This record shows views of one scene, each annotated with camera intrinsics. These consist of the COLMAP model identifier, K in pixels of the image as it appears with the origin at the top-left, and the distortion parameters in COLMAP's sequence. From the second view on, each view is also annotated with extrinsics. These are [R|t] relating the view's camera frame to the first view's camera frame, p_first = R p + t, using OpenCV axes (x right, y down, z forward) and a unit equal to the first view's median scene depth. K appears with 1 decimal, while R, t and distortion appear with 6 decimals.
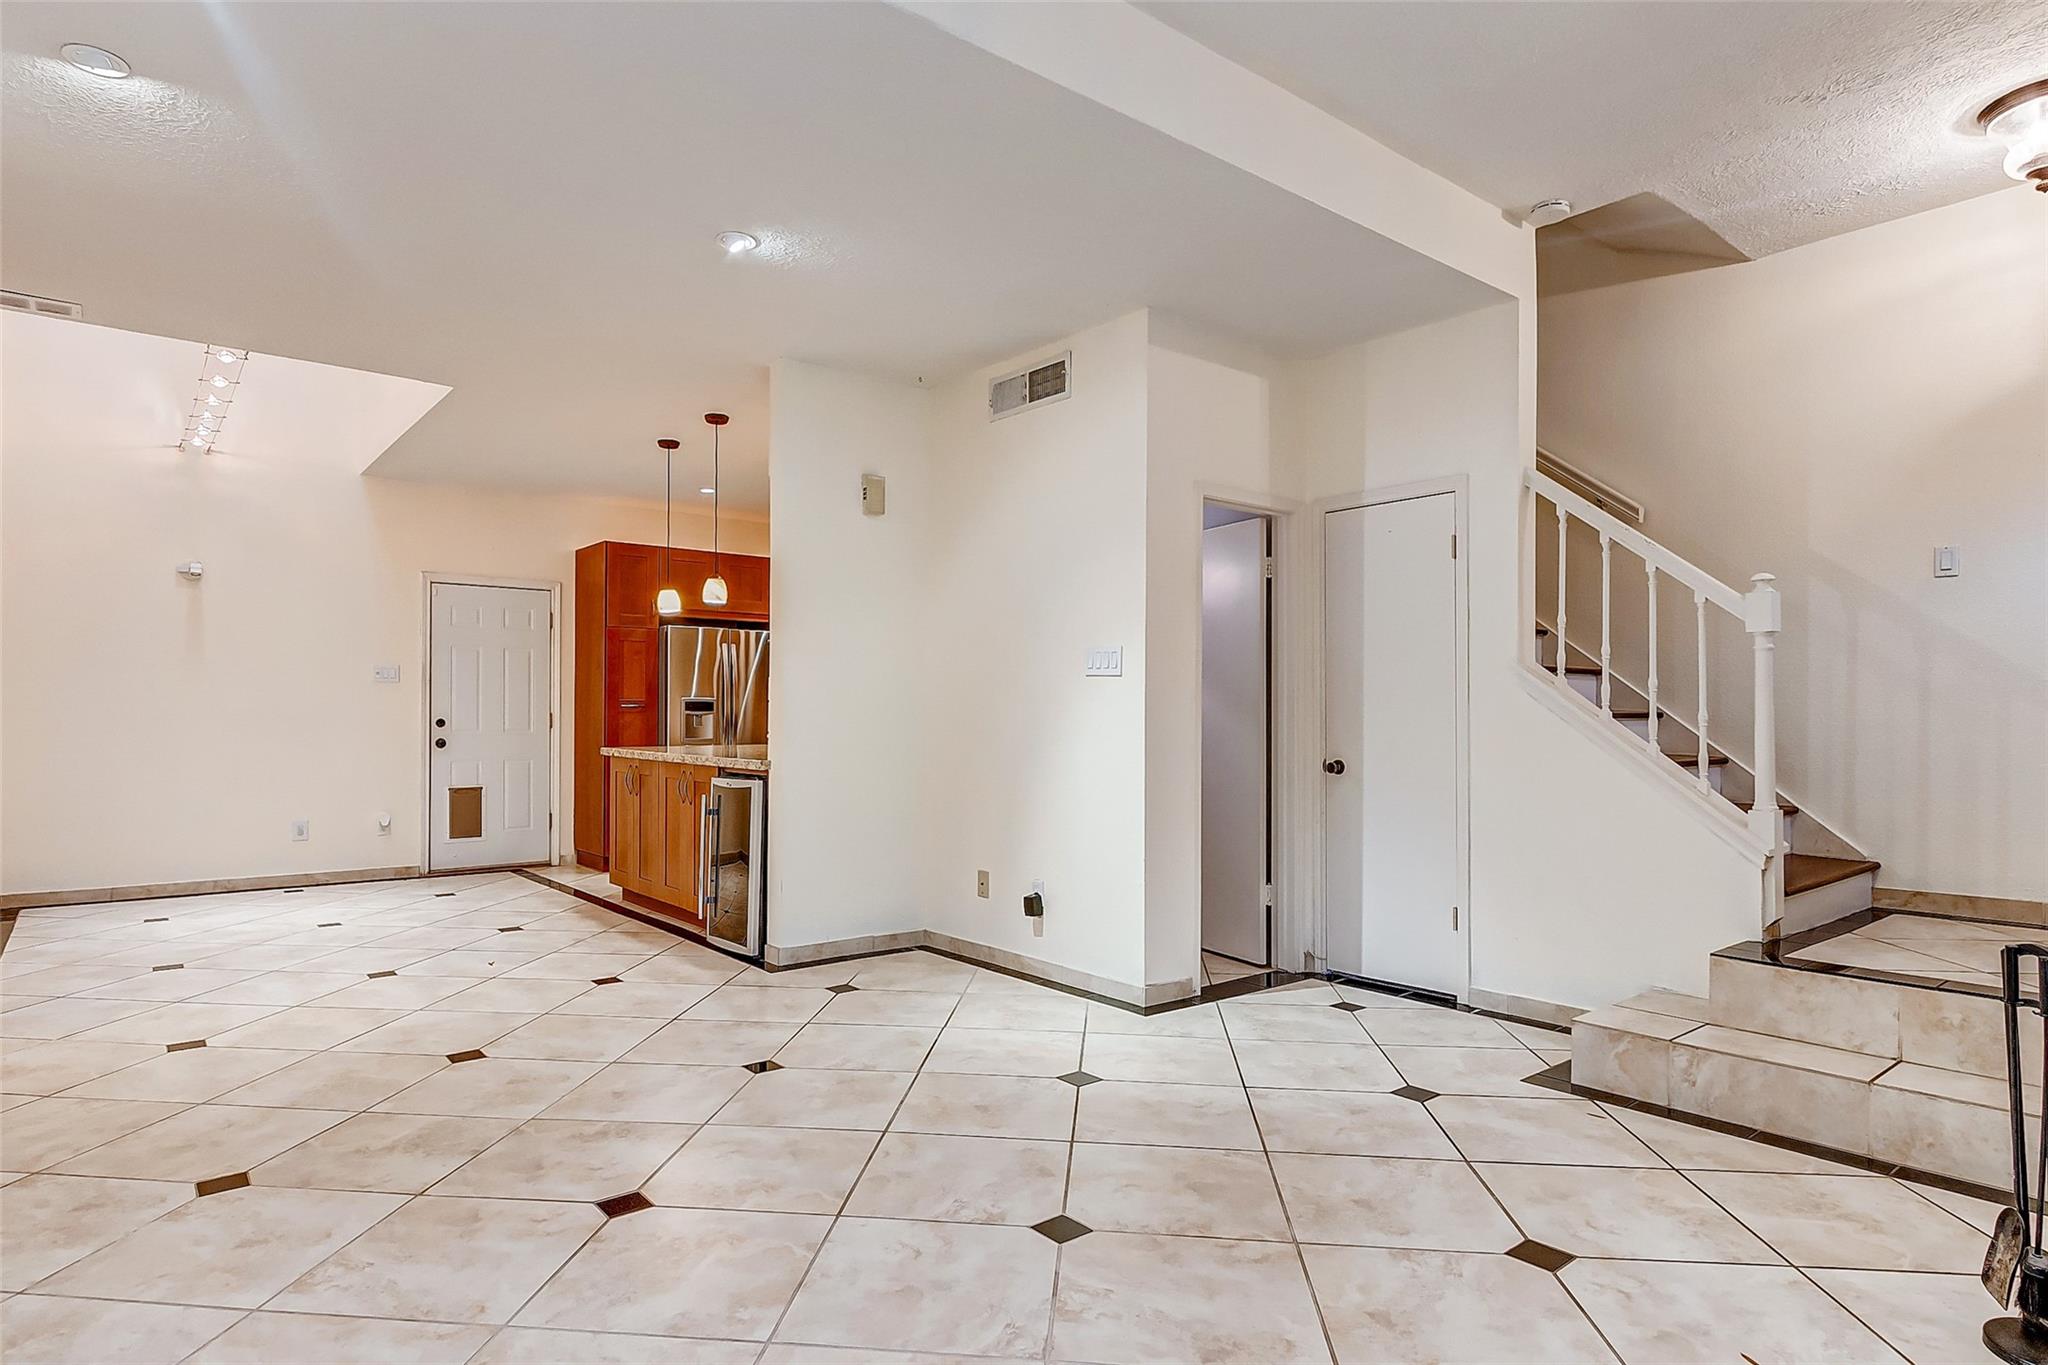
lens RADIAL K [[1114.7, 0, 989.9], [0, 1114.7, 709.1], [0, 0, 1]] dist [0.003346, -0.002294]
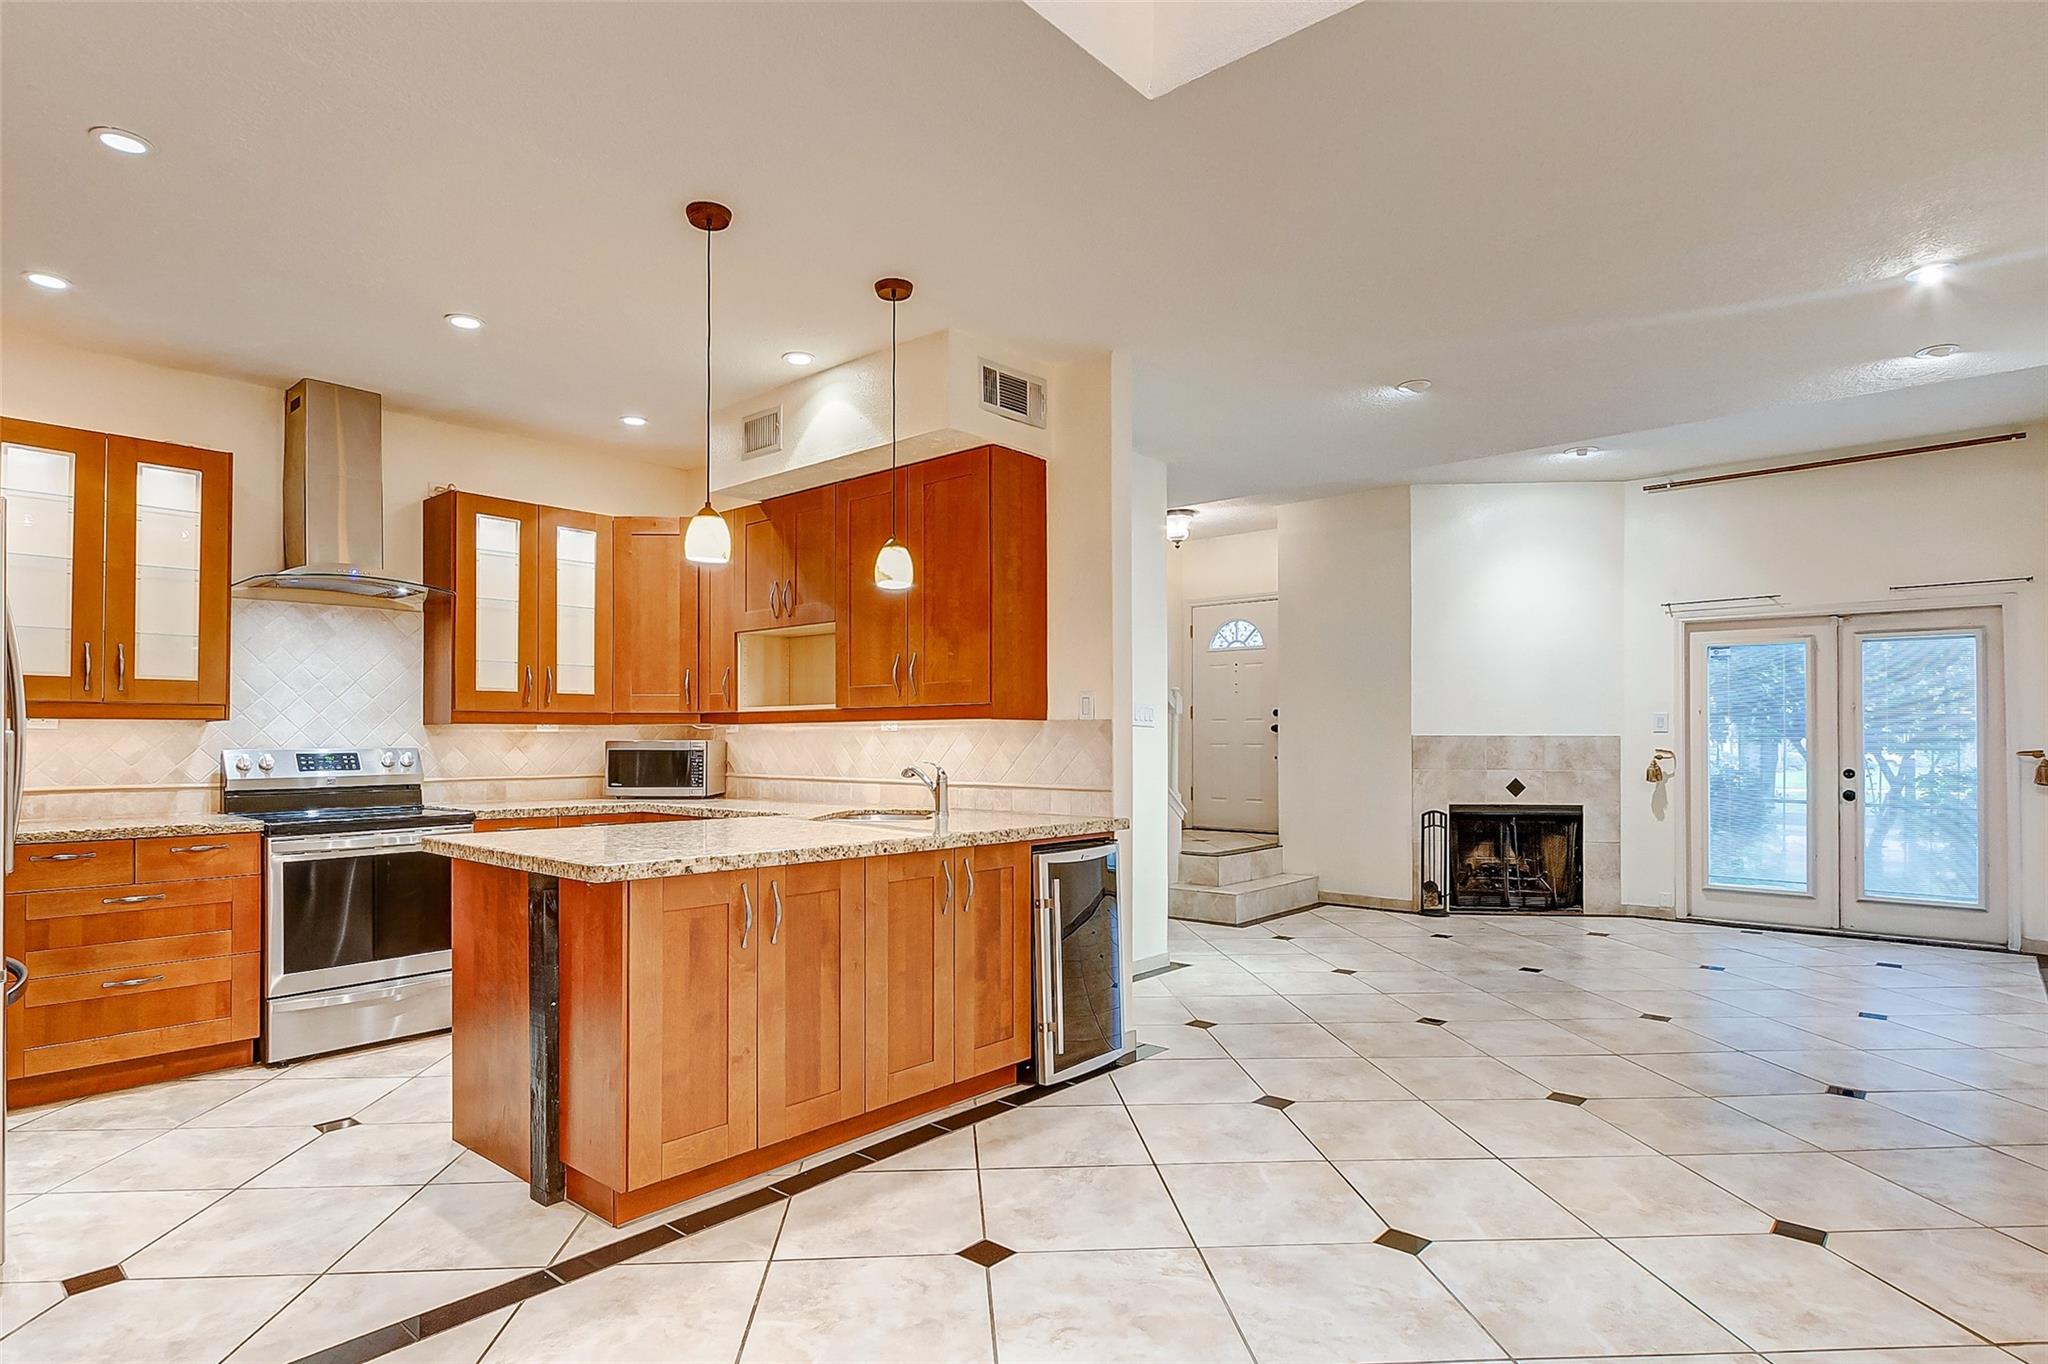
lens RADIAL K [[1114.7, 0, 990.8], [0, 1114.7, 727.3], [0, 0, 1]] dist [0.003346, -0.002294]
pose [[-0.178466, 0.007937, 0.983914, -0.740649], [-0.003977, 0.999953, -0.008788, -0.011194], [-0.983938, -0.005481, -0.178426, 0.909051]]
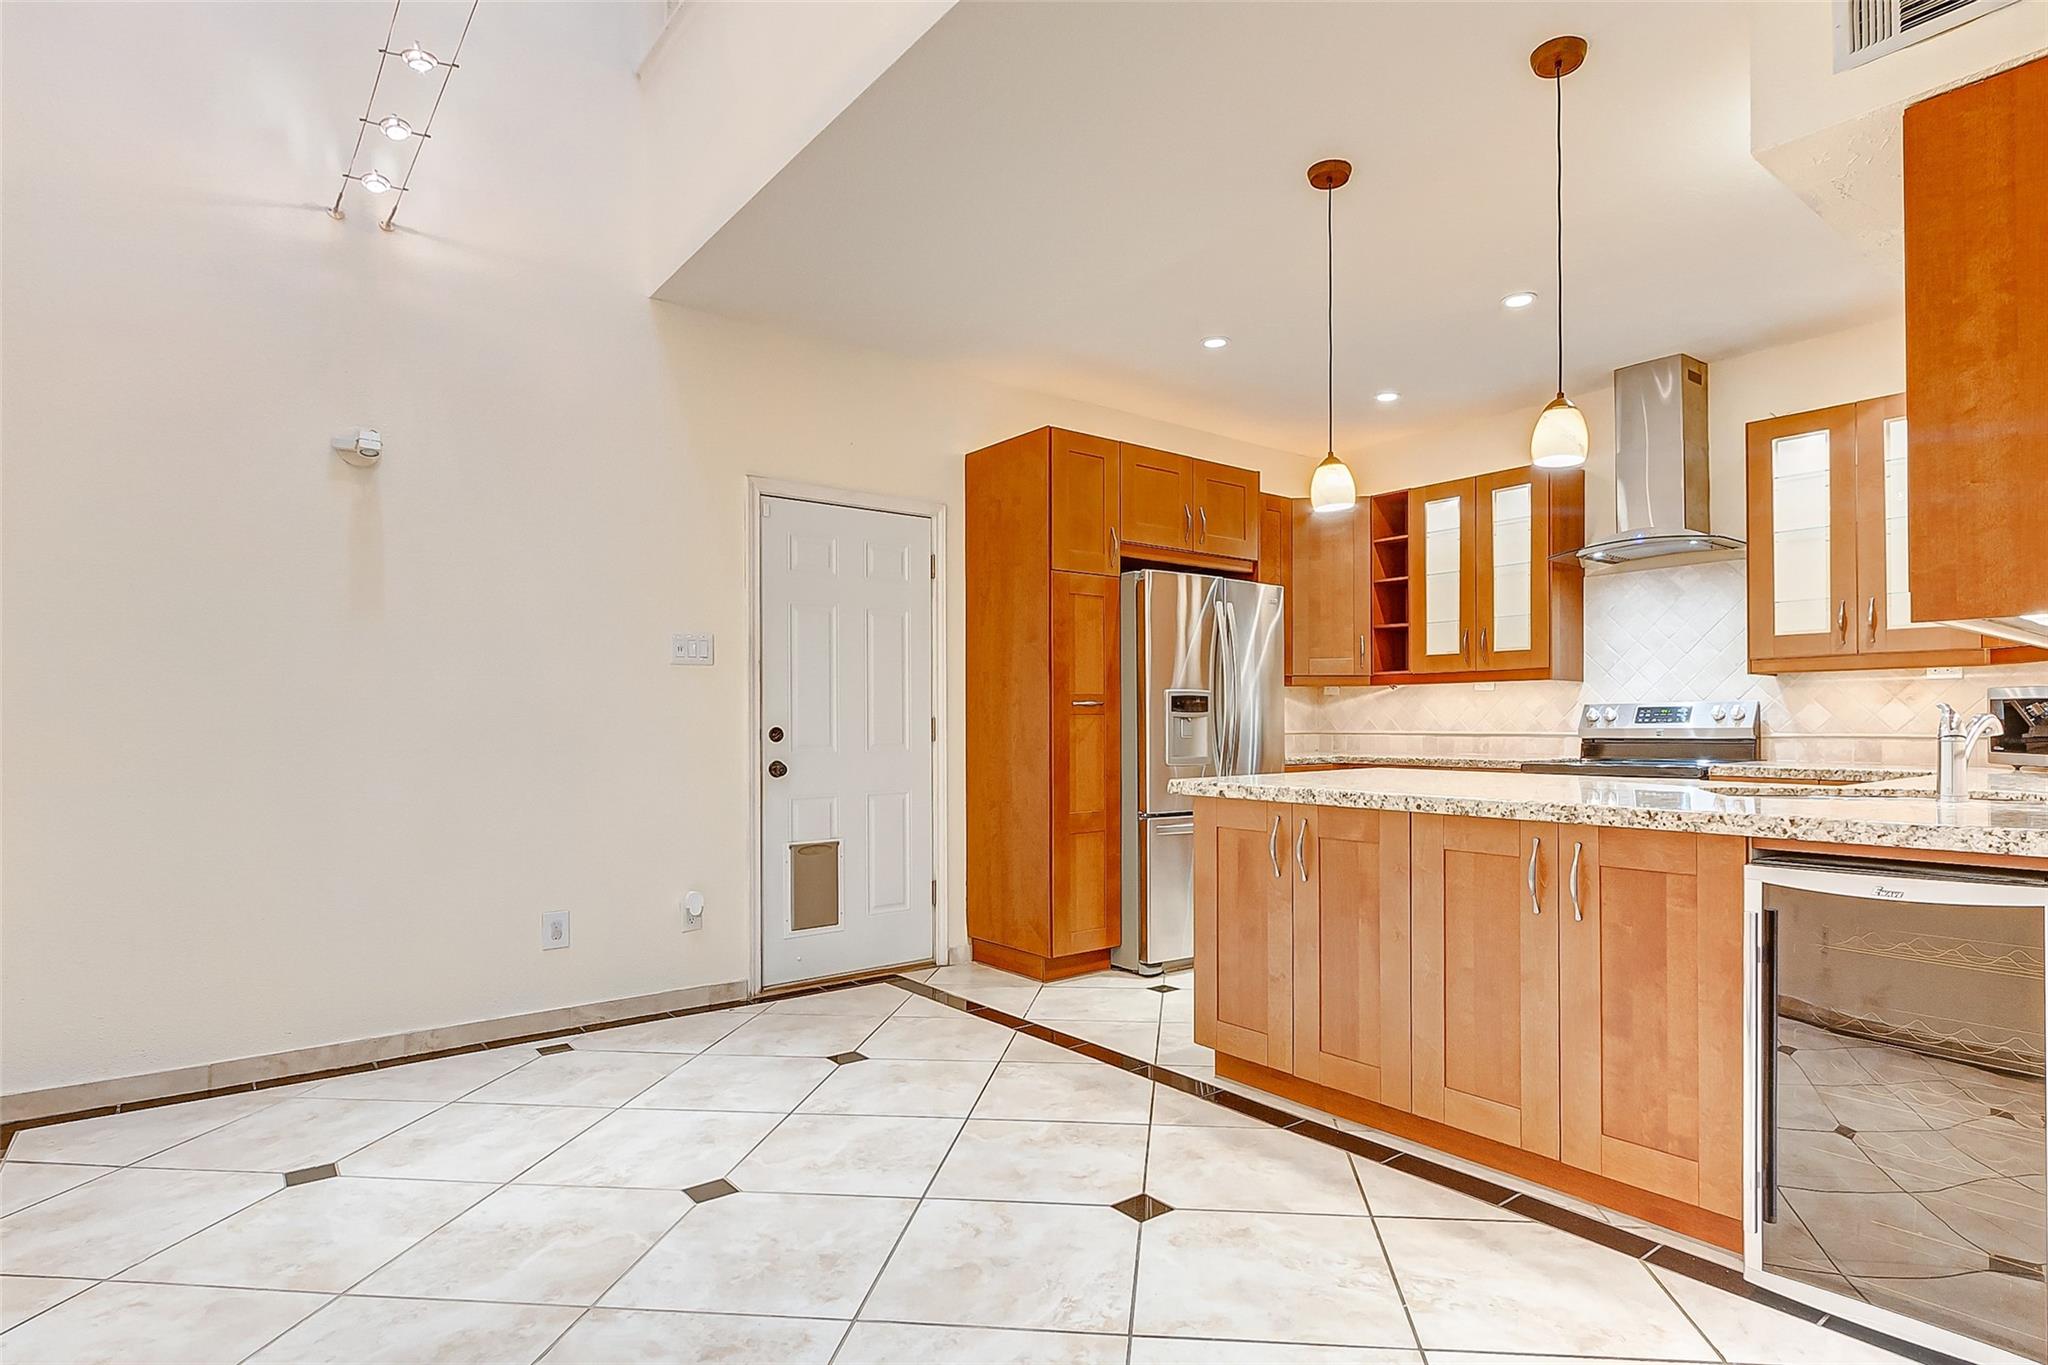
lens RADIAL K [[1048.2, 0, 1061.9], [0, 1048.2, 716.9], [0, 0, 1]] dist [0.005335, -0.001526]
pose [[0.999793, -0.006940, 0.019137, -0.391103], [0.006965, 0.999975, -0.001205, 0.005428], [-0.019128, 0.001339, 0.999816, 0.493680]]
